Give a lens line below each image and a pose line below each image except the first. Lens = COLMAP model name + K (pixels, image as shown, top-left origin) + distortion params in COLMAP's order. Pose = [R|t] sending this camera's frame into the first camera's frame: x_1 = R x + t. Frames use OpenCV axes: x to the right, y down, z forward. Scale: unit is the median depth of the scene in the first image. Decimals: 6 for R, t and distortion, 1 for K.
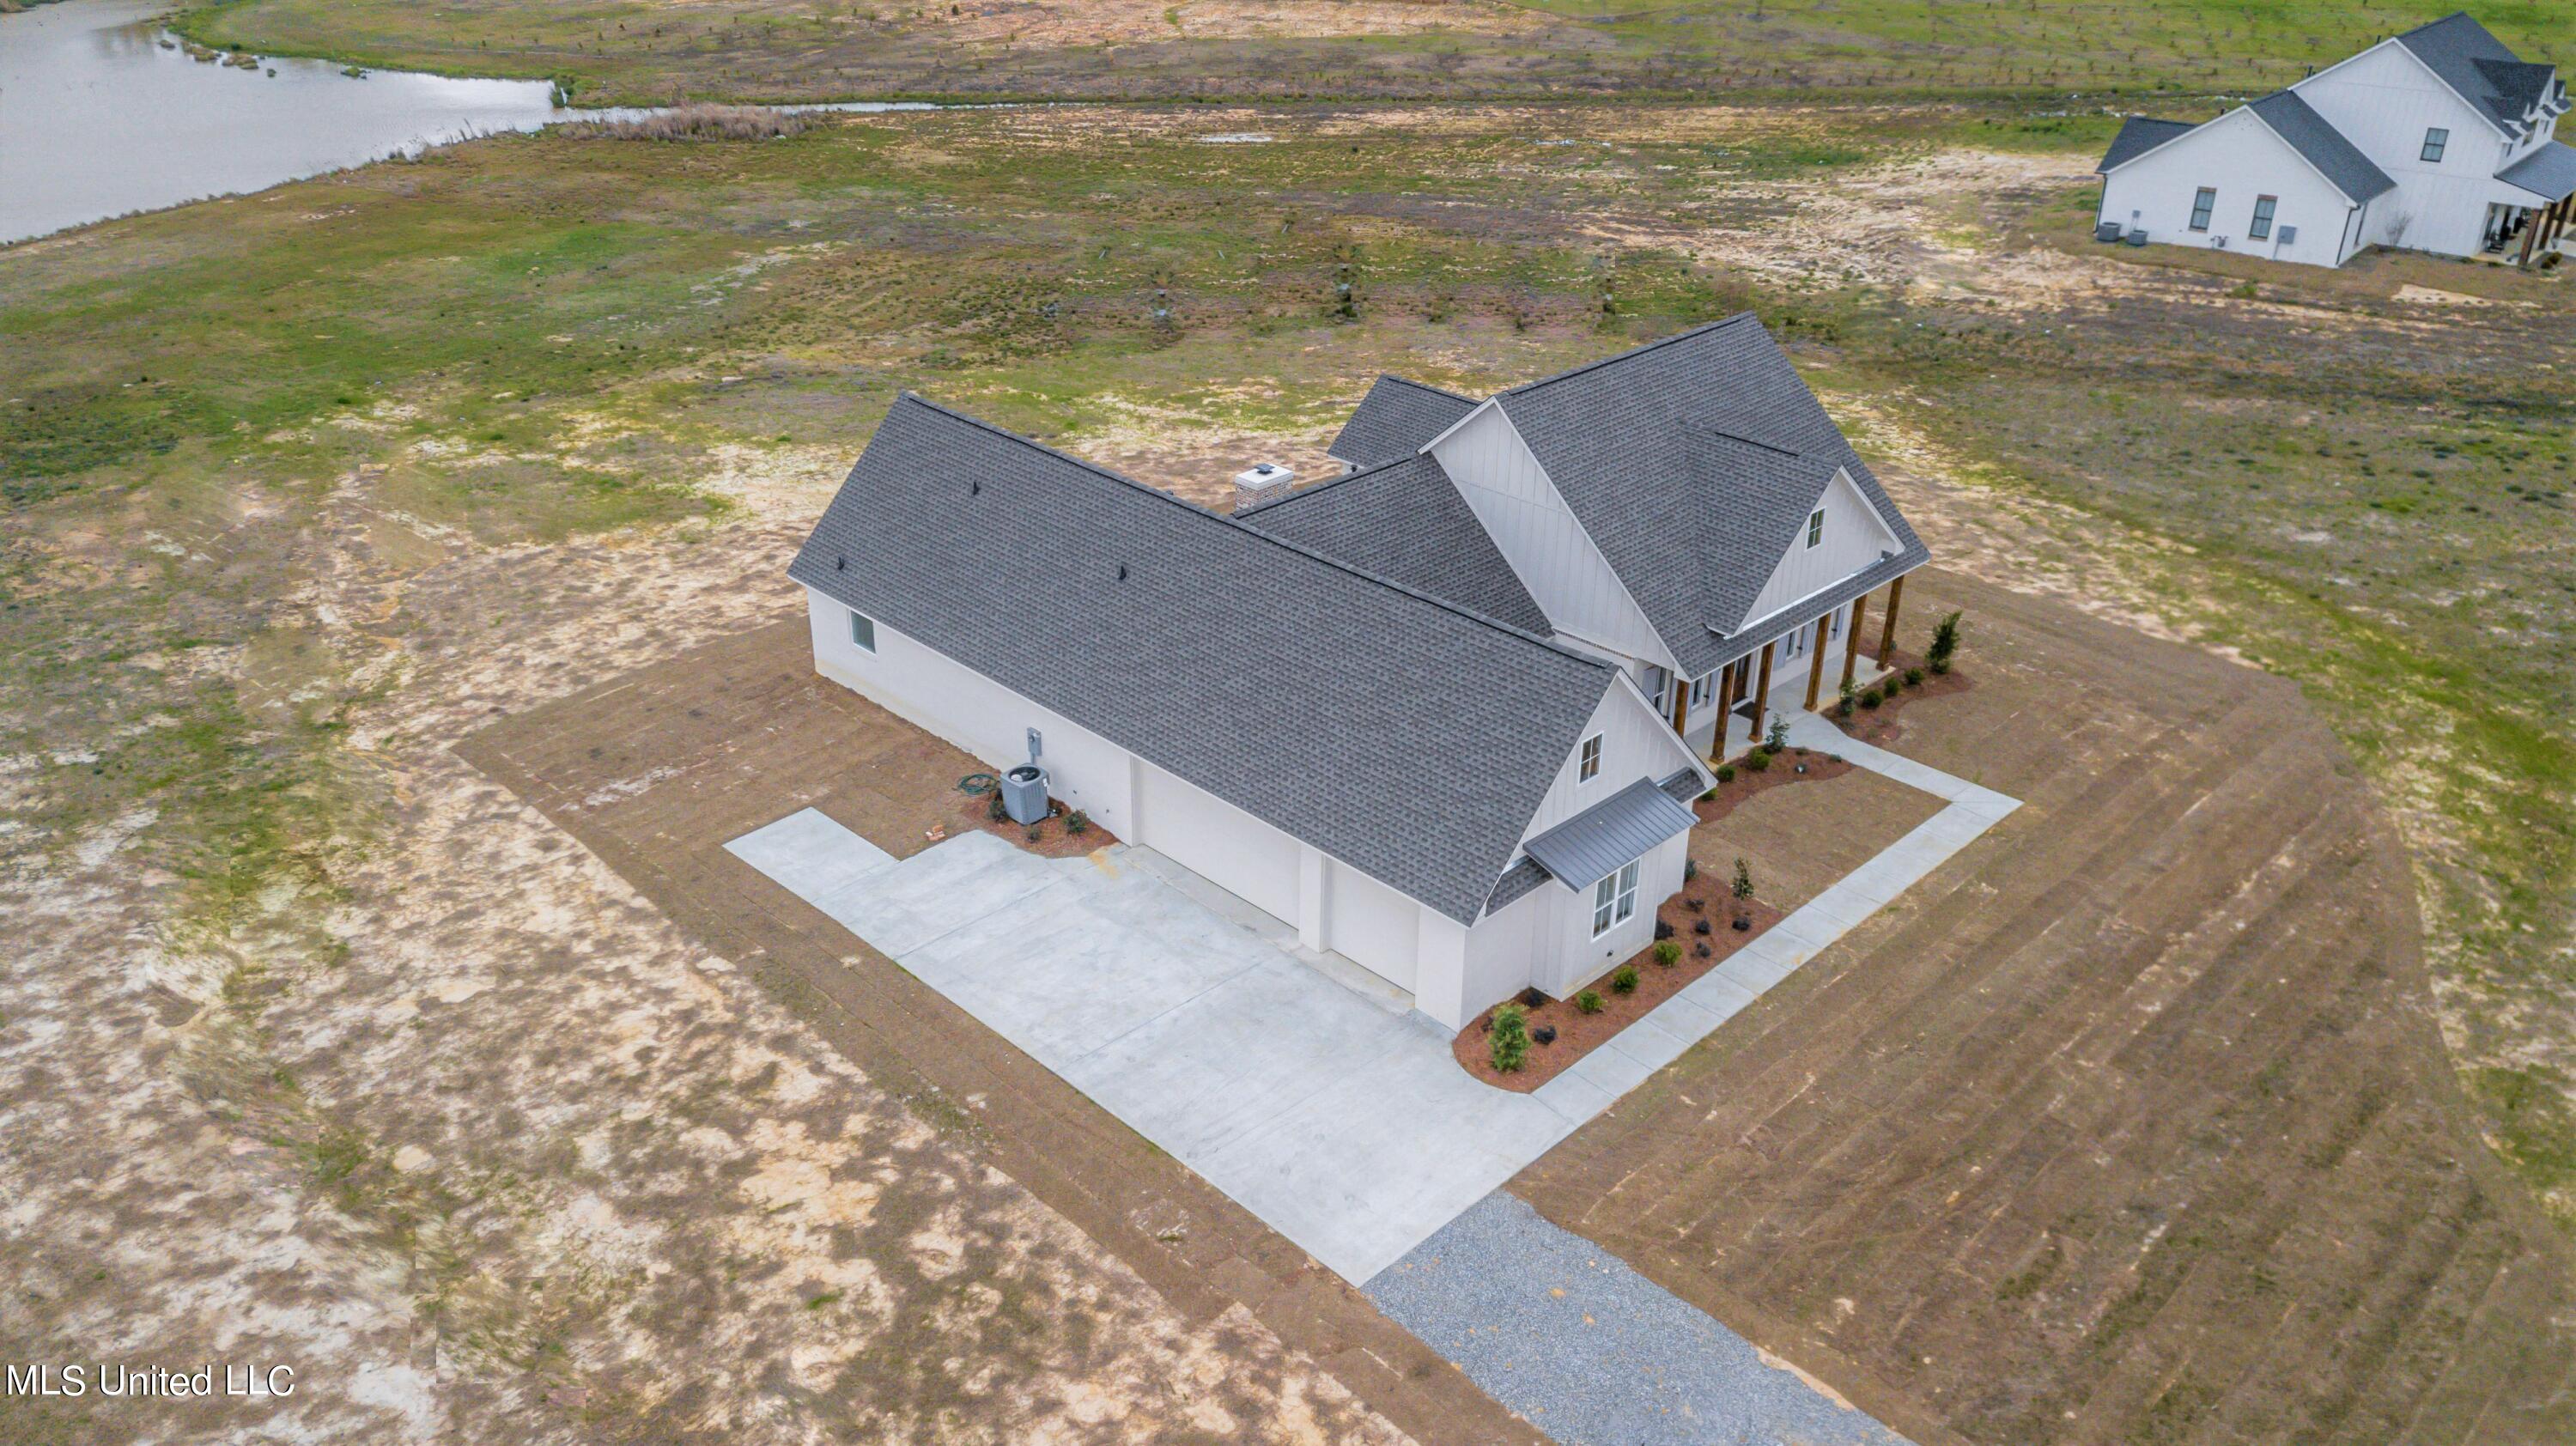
lens RADIAL K [[1973.4, 0, 1288.0], [0, 1973.4, 723.0], [0, 0, 1]] dist [0.032657, 0.006099]
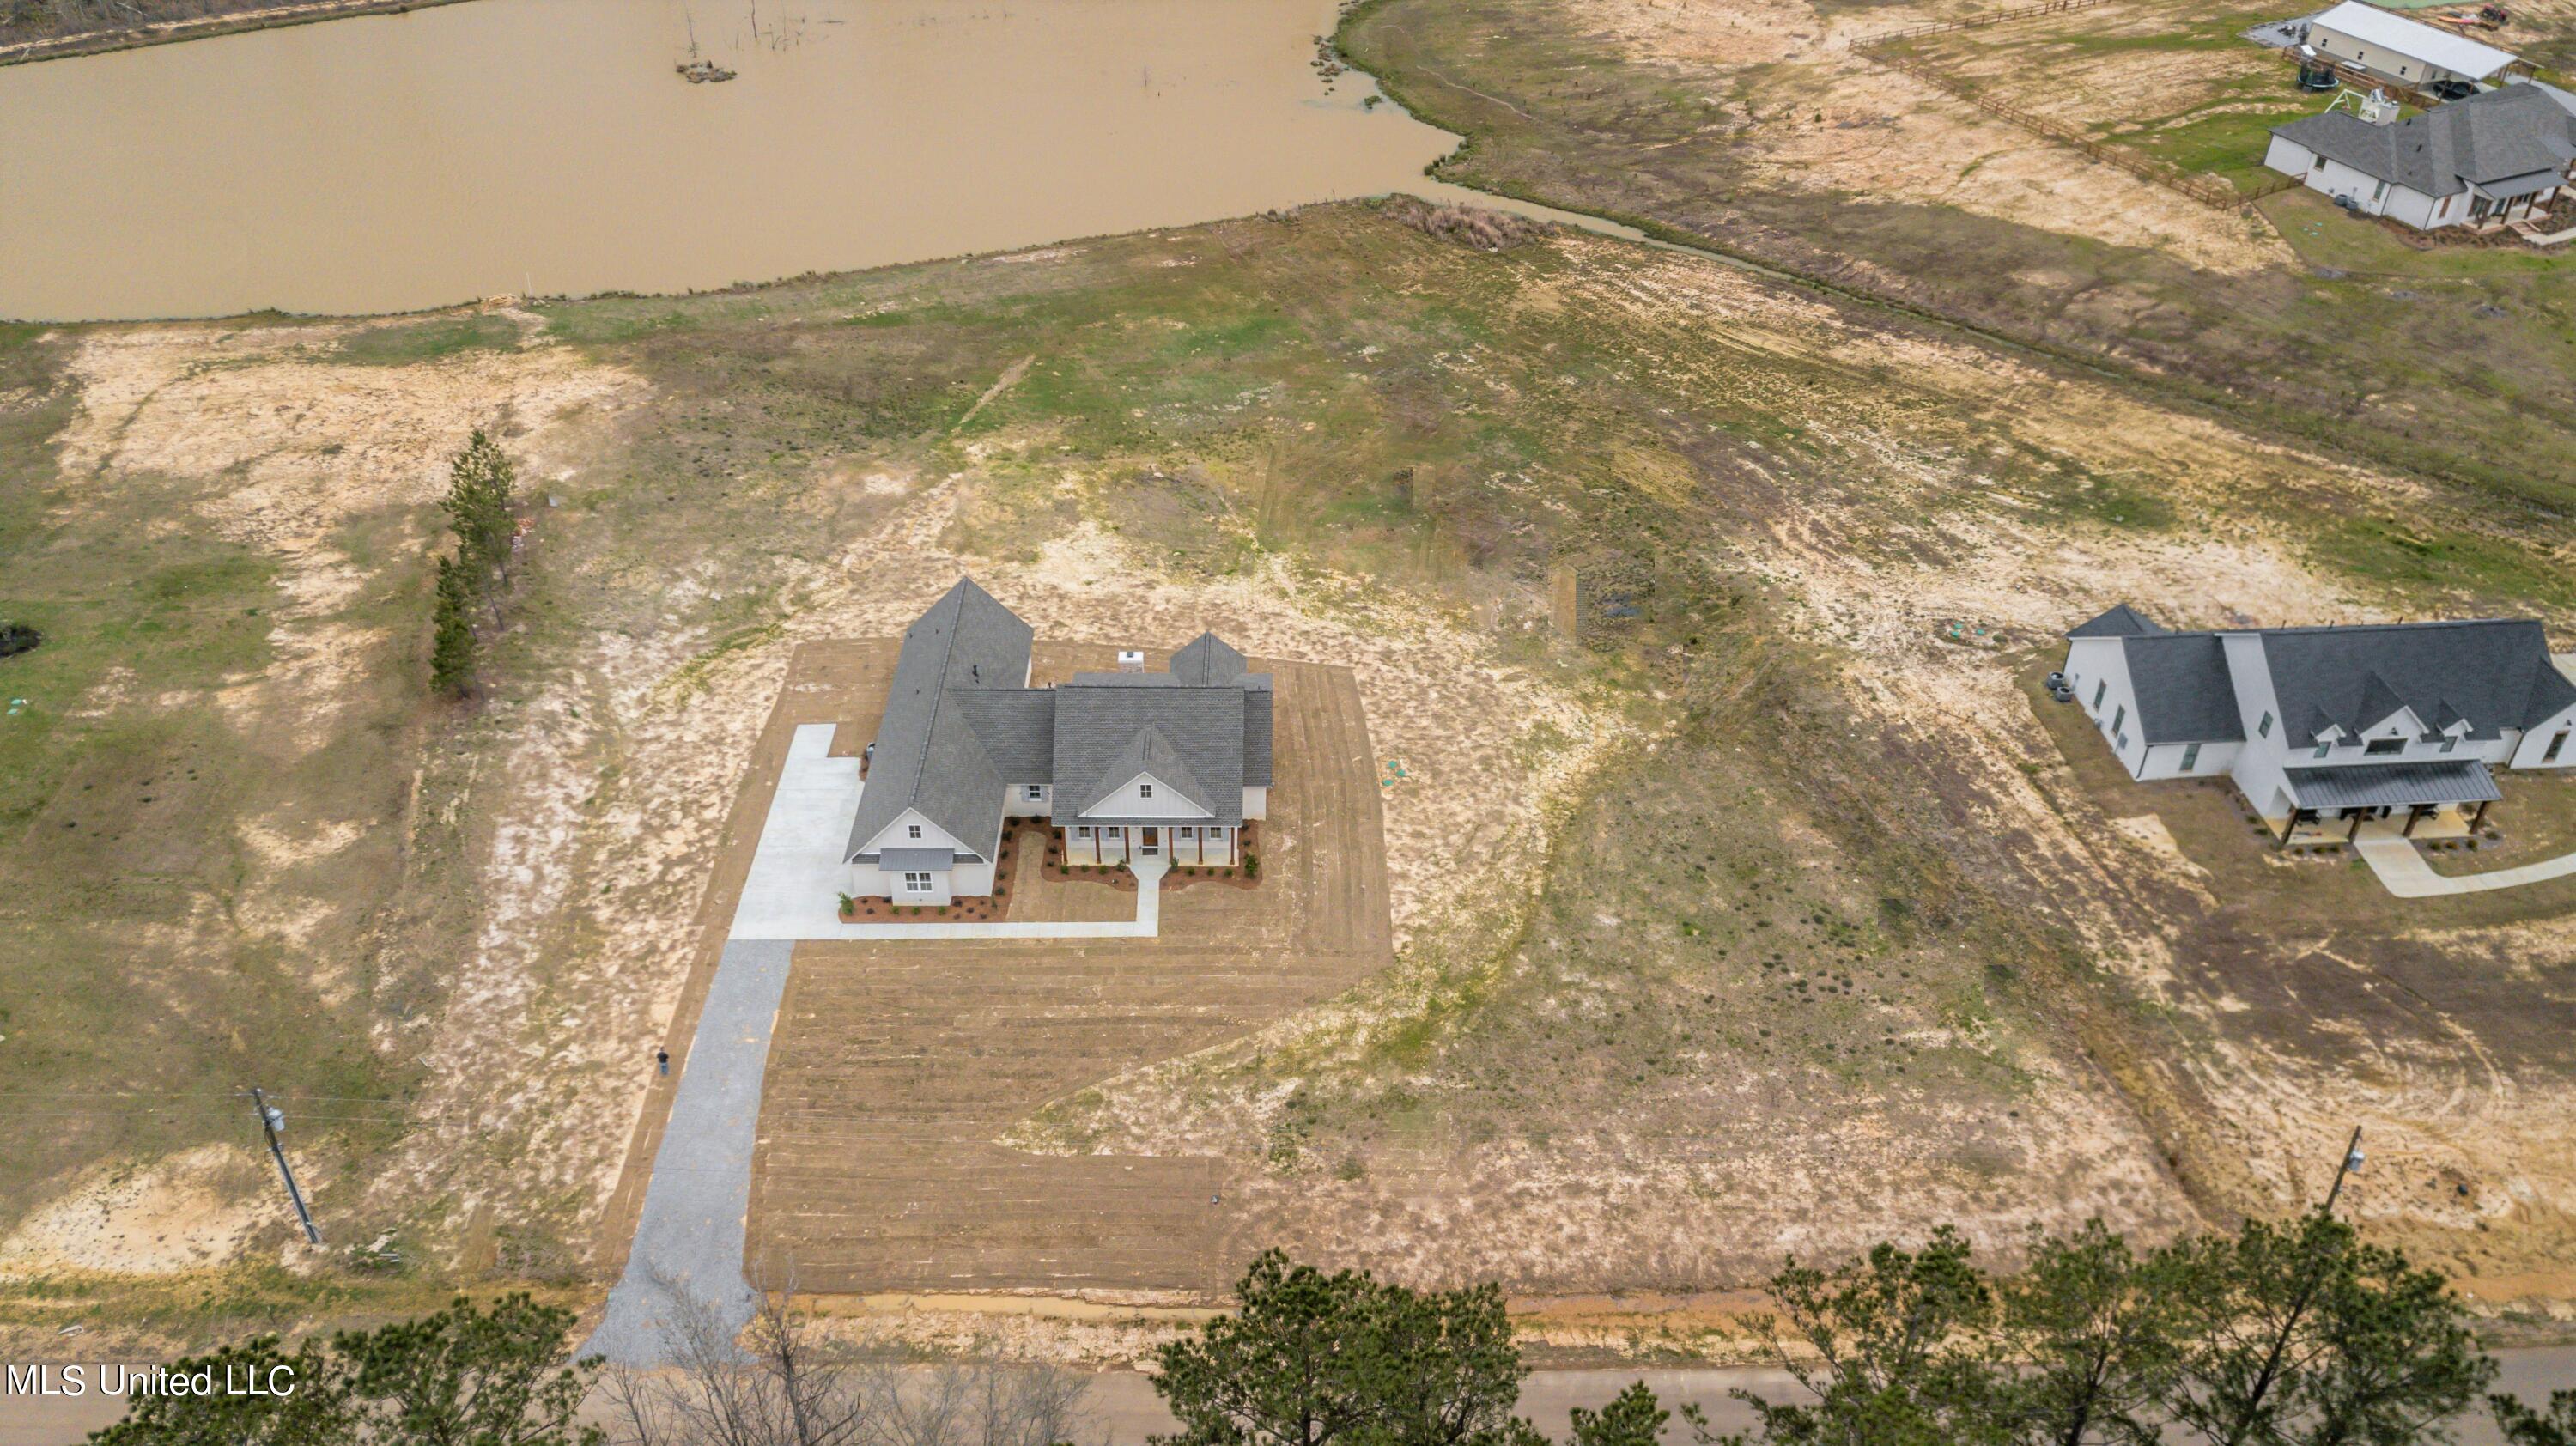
lens RADIAL K [[2001.1, 0, 1288.0], [0, 2001.1, 723.0], [0, 0, 1]] dist [0.053540, 0.017014]
pose [[0.710644, 0.408423, -0.572867, 1.996360], [-0.318276, 0.912793, 0.255949, -0.969130], [0.627444, 0.000441, 0.778662, -0.832090]]
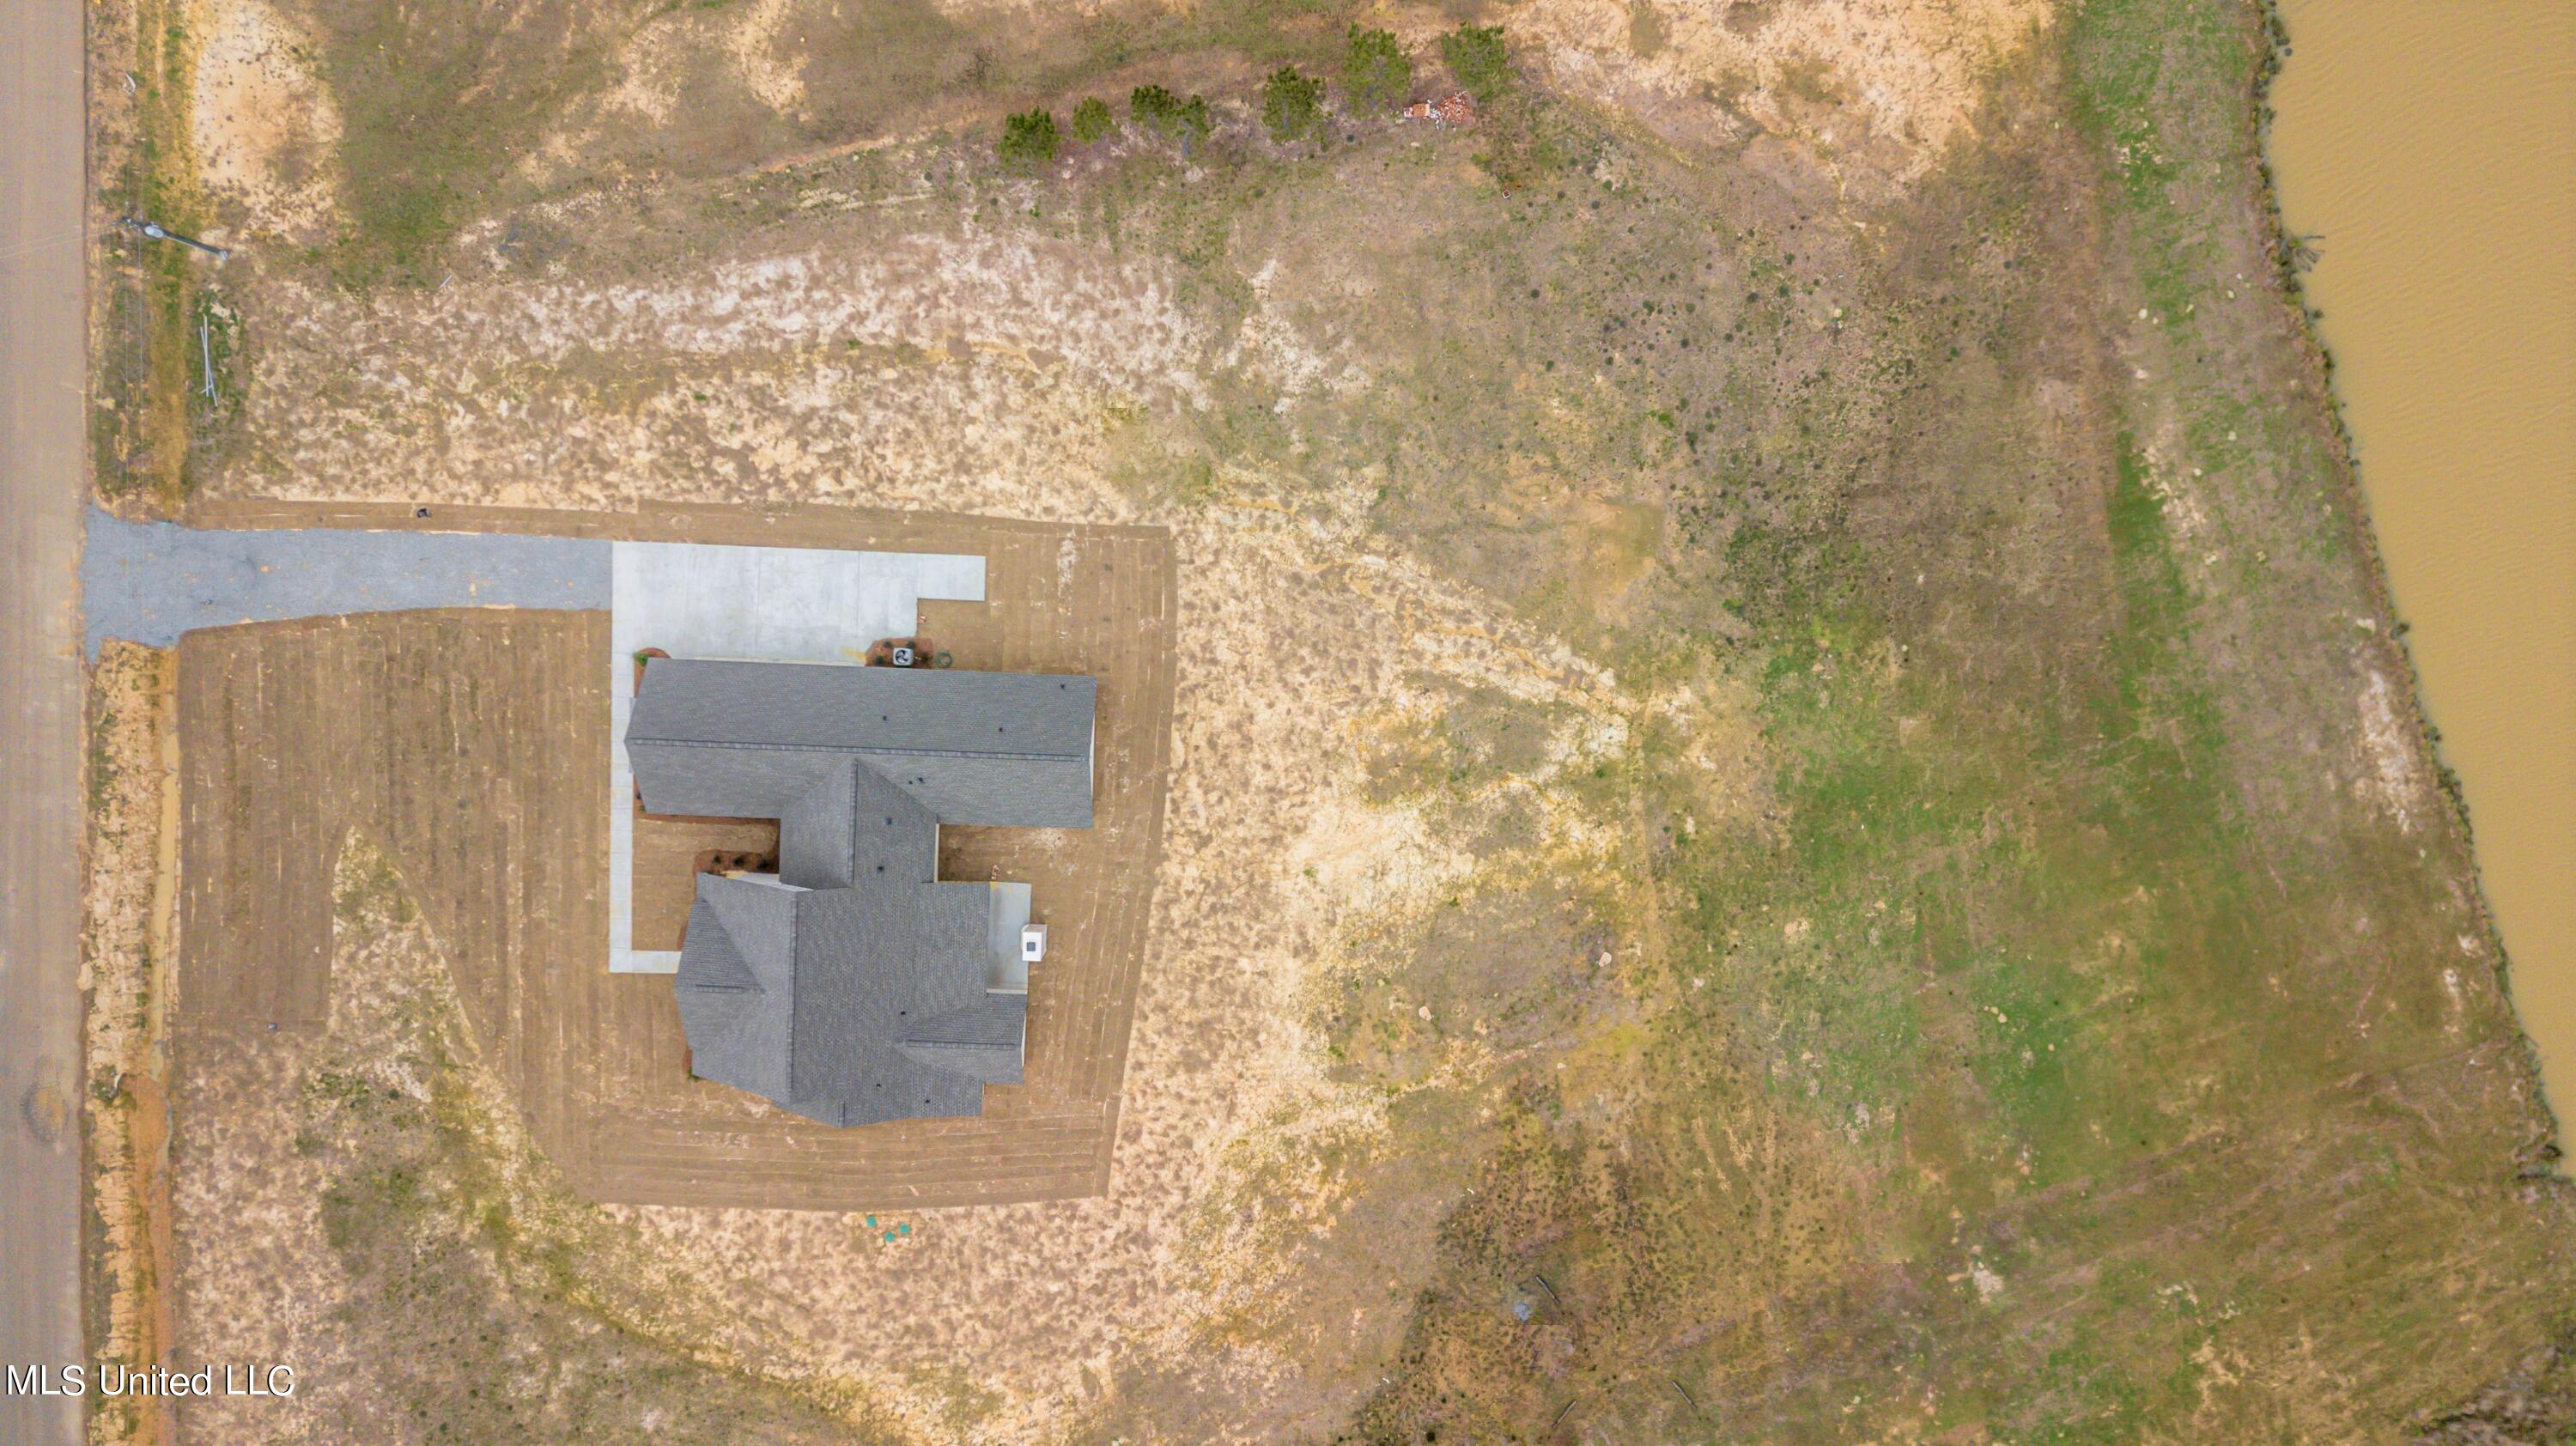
lens RADIAL K [[2001.1, 0, 1288.0], [0, 2001.1, 723.0], [0, 0, 1]] dist [0.053540, 0.017014]
pose [[-0.732955, 0.677671, 0.059492, -0.619482], [-0.296632, -0.397078, 0.868527, -2.436751], [0.612198, 0.618944, 0.492059, 0.189455]]
